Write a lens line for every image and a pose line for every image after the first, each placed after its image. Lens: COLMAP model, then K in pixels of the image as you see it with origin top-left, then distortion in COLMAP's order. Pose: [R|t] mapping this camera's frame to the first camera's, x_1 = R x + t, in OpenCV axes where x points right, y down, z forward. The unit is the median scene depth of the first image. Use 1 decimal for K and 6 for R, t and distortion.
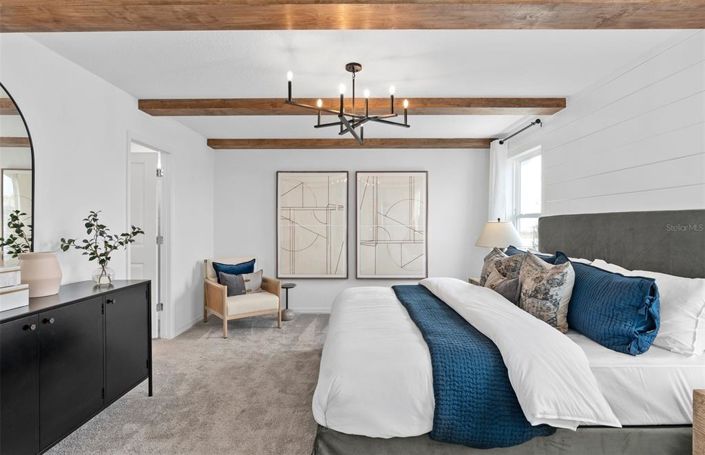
lens RADIAL K [[360.2, 0, 328.6], [0, 360.2, 226.3], [0, 0, 1]] dist [-0.015657, 0.003482]
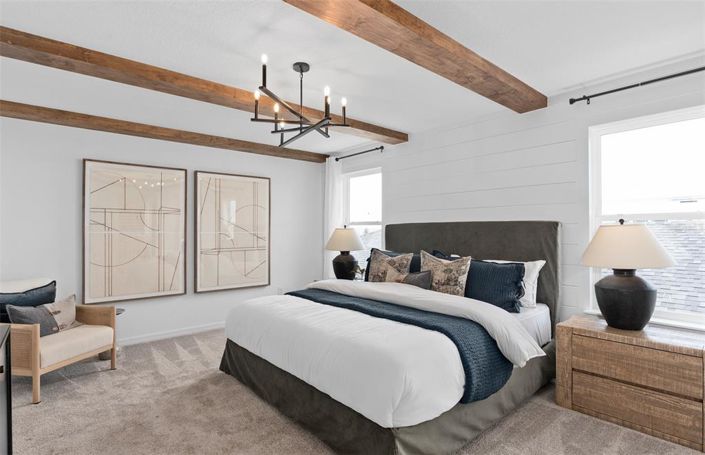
lens RADIAL K [[360.2, 0, 358.1], [0, 360.2, 232.2], [0, 0, 1]] dist [-0.015657, 0.003482]
pose [[0.741559, -0.004775, 0.670871, -0.257052], [0.006840, 0.999977, -0.000444, 0.000599], [-0.670853, 0.004918, 0.741574, 0.103187]]
